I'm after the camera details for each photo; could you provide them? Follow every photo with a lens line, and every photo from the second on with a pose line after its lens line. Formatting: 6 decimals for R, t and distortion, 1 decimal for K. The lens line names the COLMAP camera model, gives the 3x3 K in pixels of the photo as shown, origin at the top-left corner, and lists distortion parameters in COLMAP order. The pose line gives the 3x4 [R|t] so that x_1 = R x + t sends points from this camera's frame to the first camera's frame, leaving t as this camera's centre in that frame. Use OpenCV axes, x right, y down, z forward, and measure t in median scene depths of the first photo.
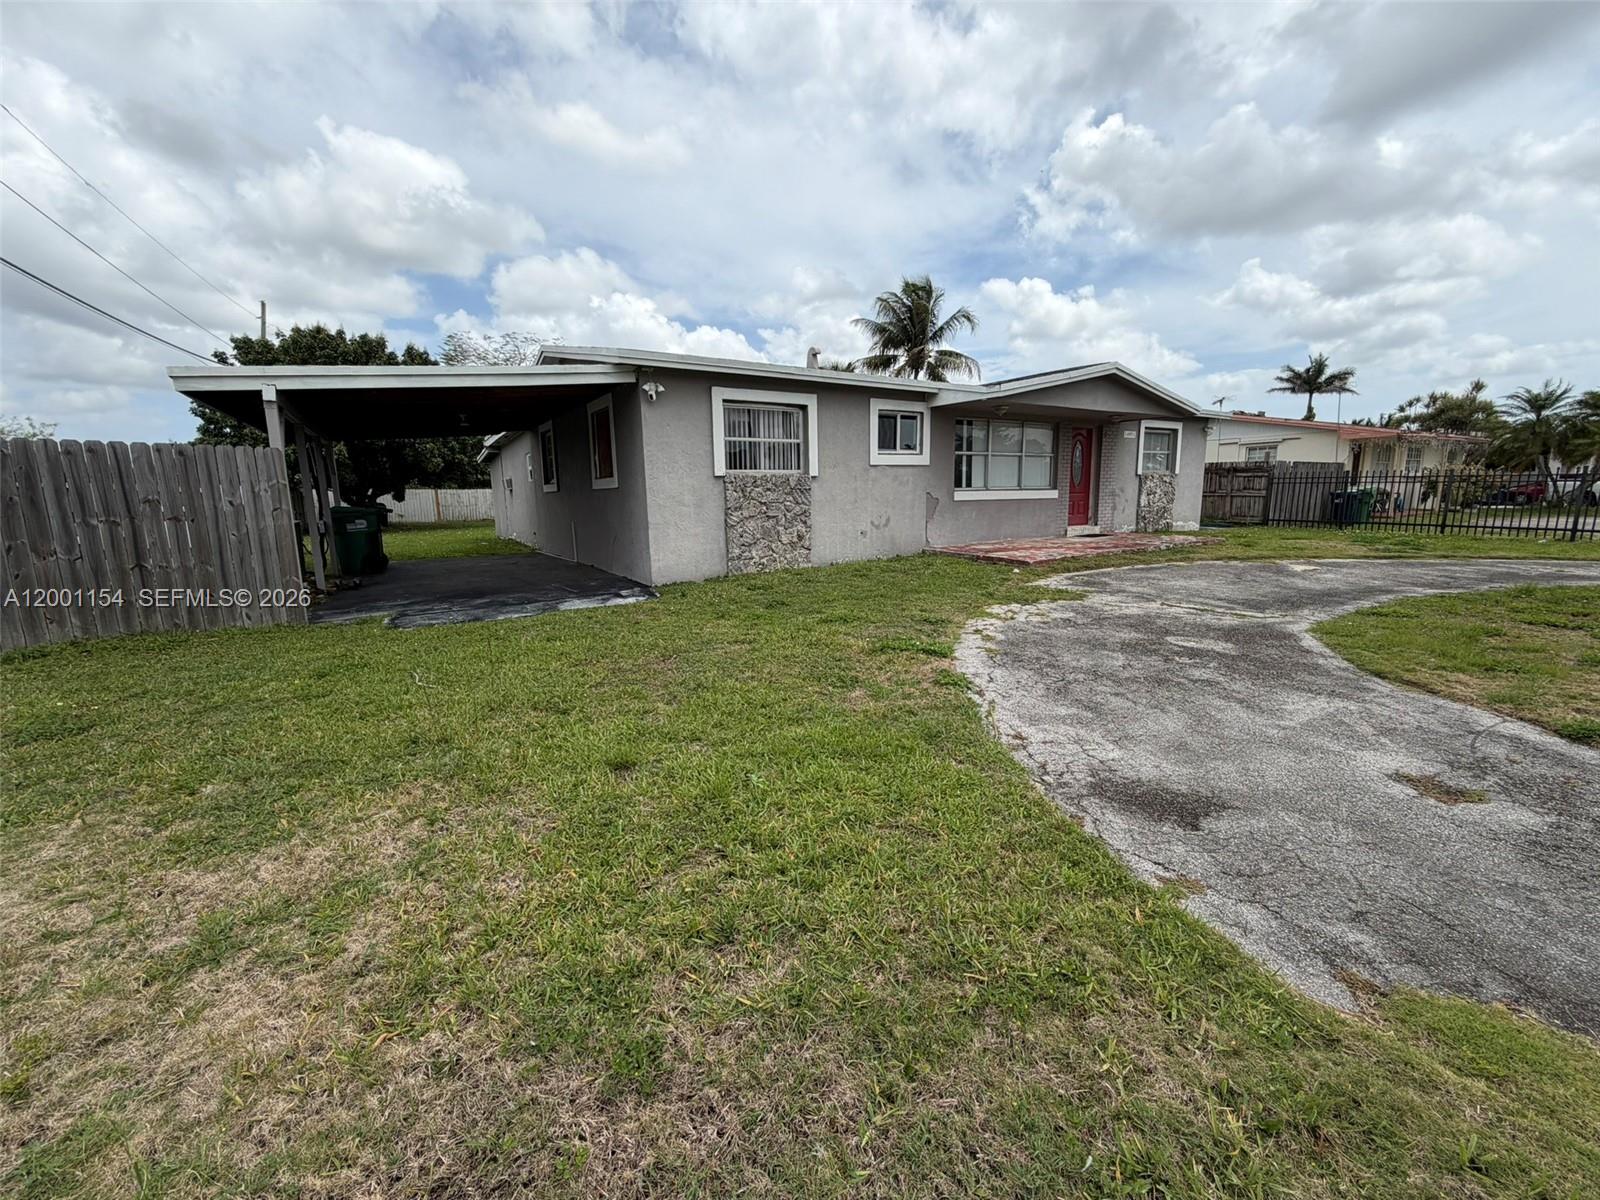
lens RADIAL K [[637.6, 0, 800.0], [0, 637.6, 600.0], [0, 0, 1]] dist [-0.001320, -0.000159]
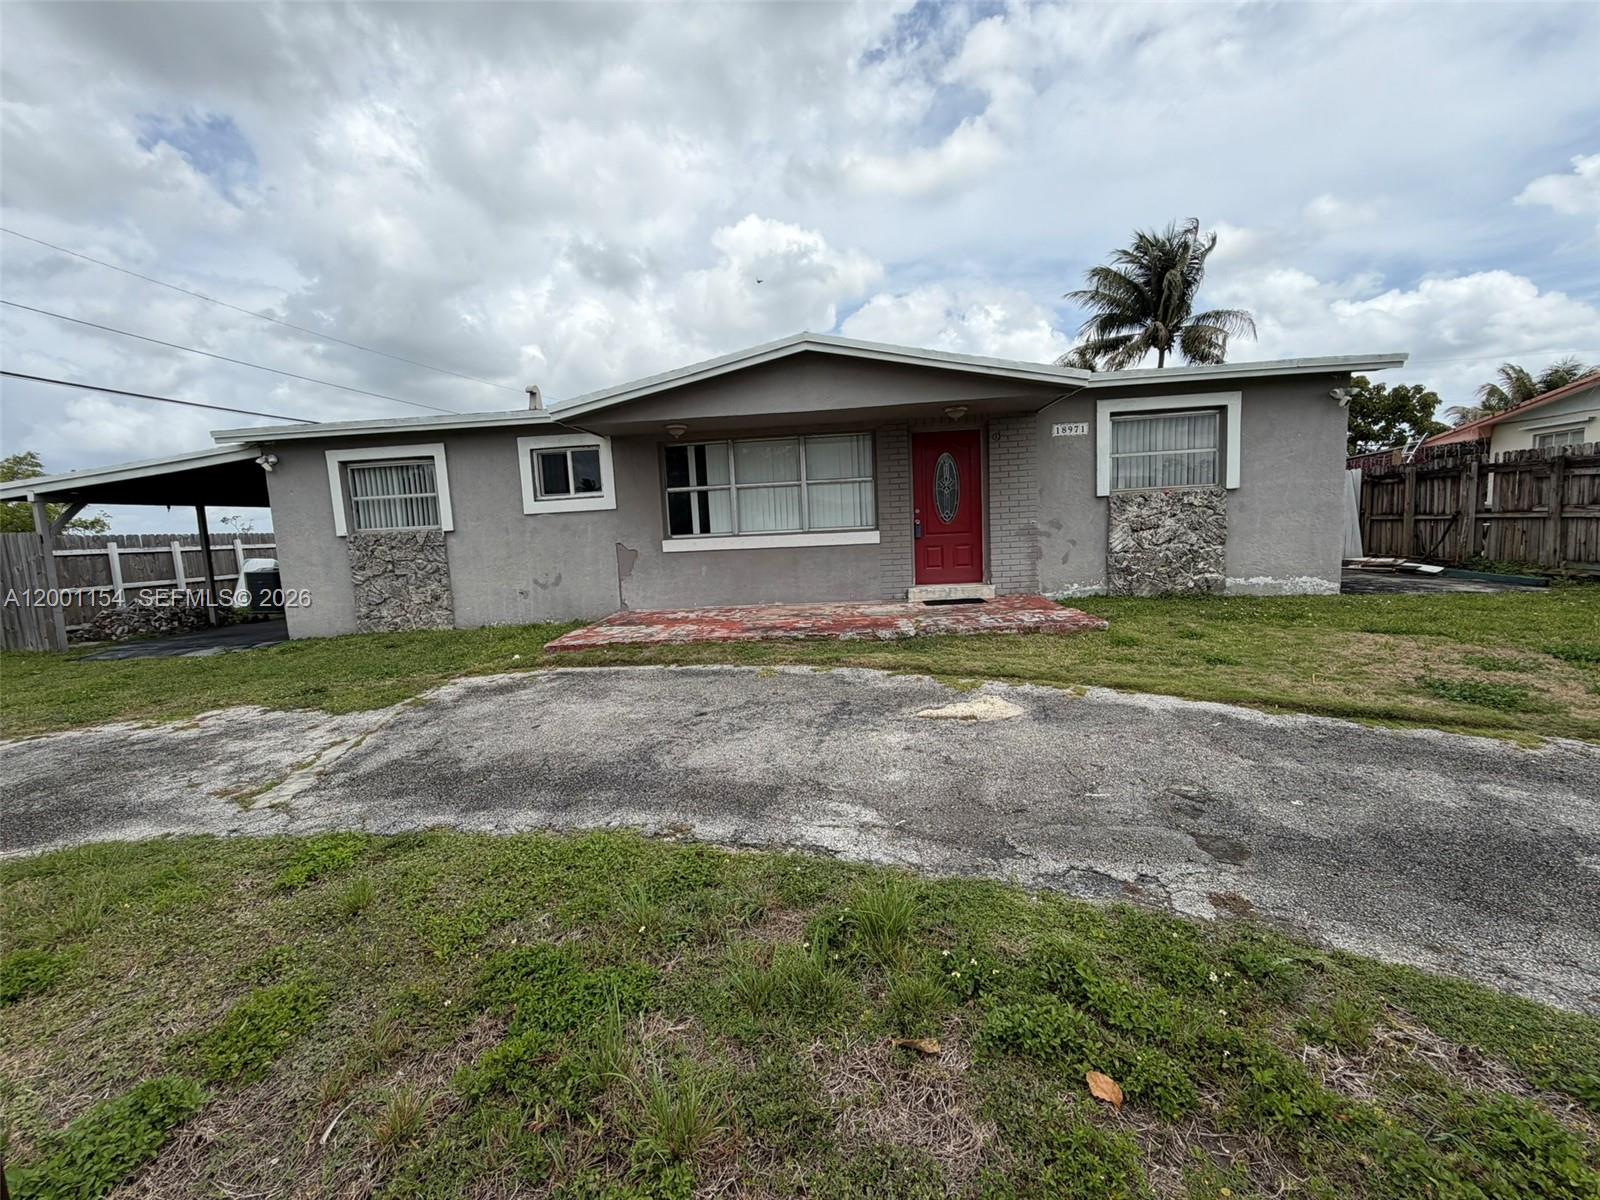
lens RADIAL K [[643.9, 0, 800.0], [0, 643.9, 600.0], [0, 0, 1]] dist [0.000733, 0.000038]
pose [[0.800830, 0.043966, -0.597276, 0.826315], [-0.065643, 0.997737, -0.014569, -0.096704], [0.595284, 0.050874, 0.801903, 0.472903]]
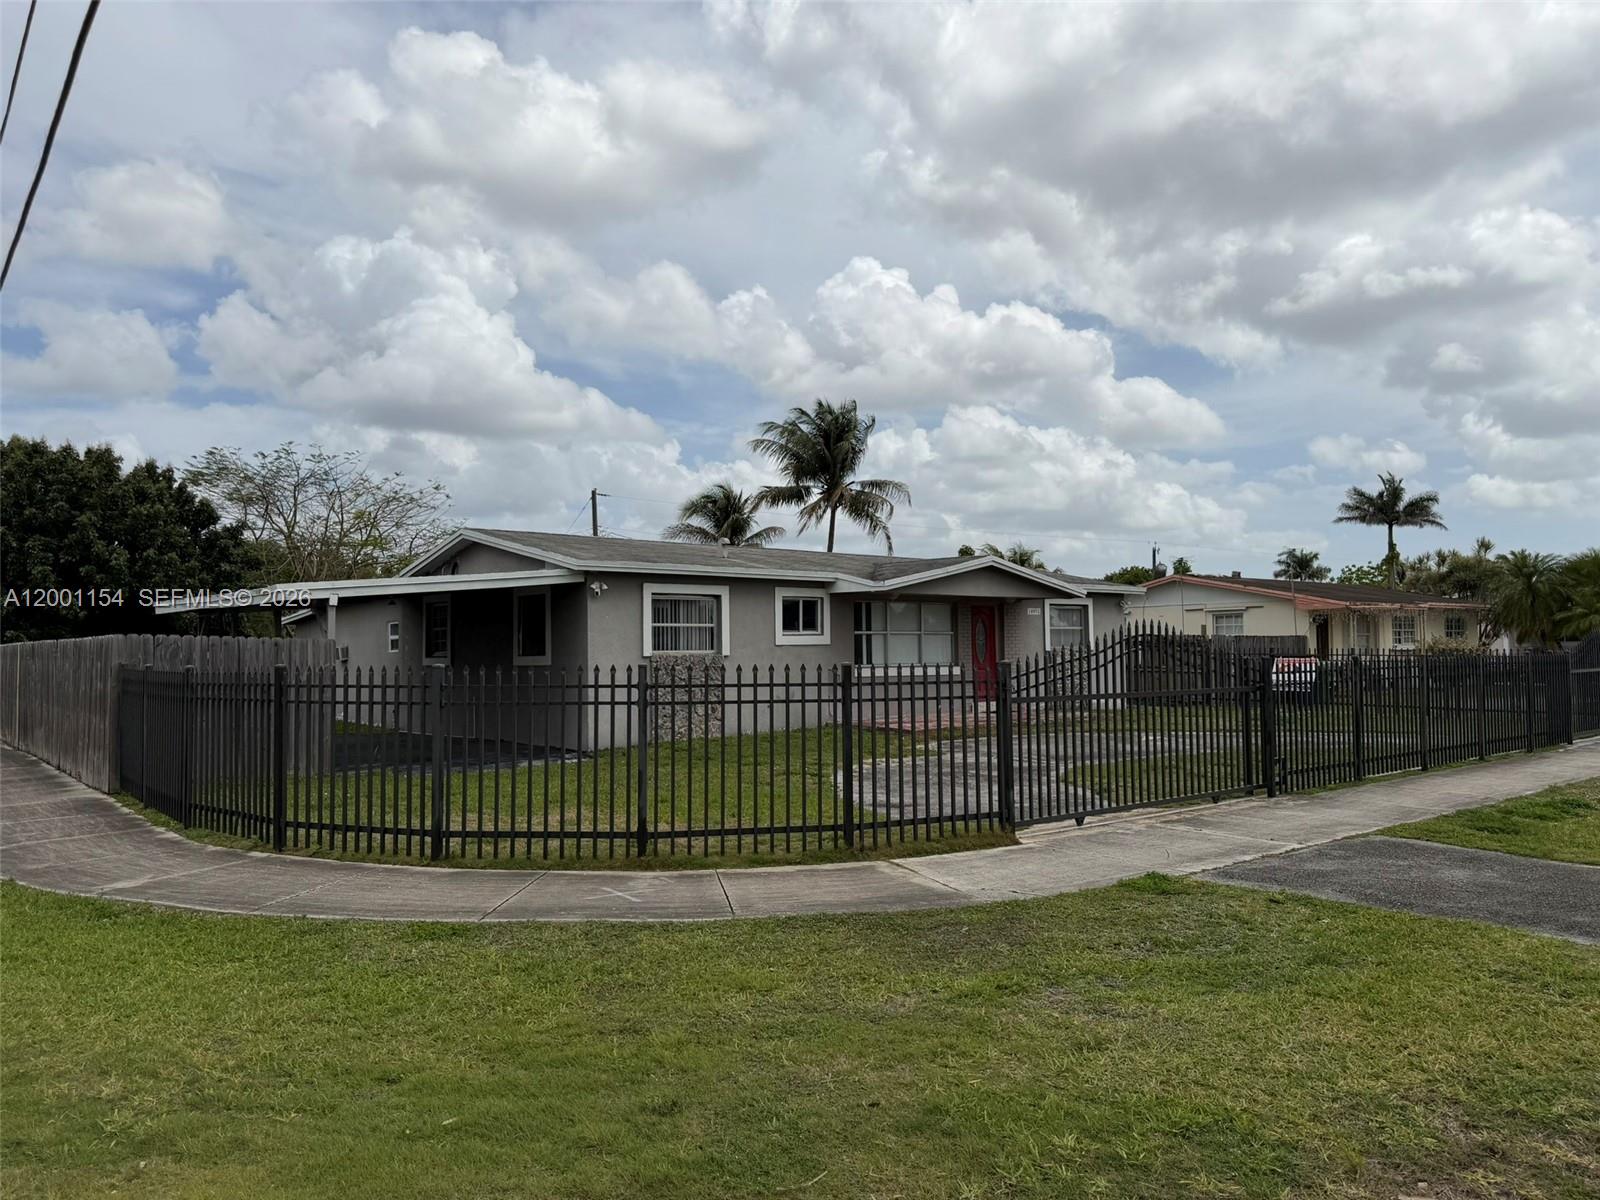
lens RADIAL K [[1108.0, 0, 800.0], [0, 1108.0, 600.0], [0, 0, 1]] dist [0.064249, -0.000290]
pose [[0.991847, 0.014581, 0.126594, -0.082200], [0.012573, 0.977387, -0.211084, 0.105446], [-0.126809, 0.210955, 0.969236, -0.789940]]
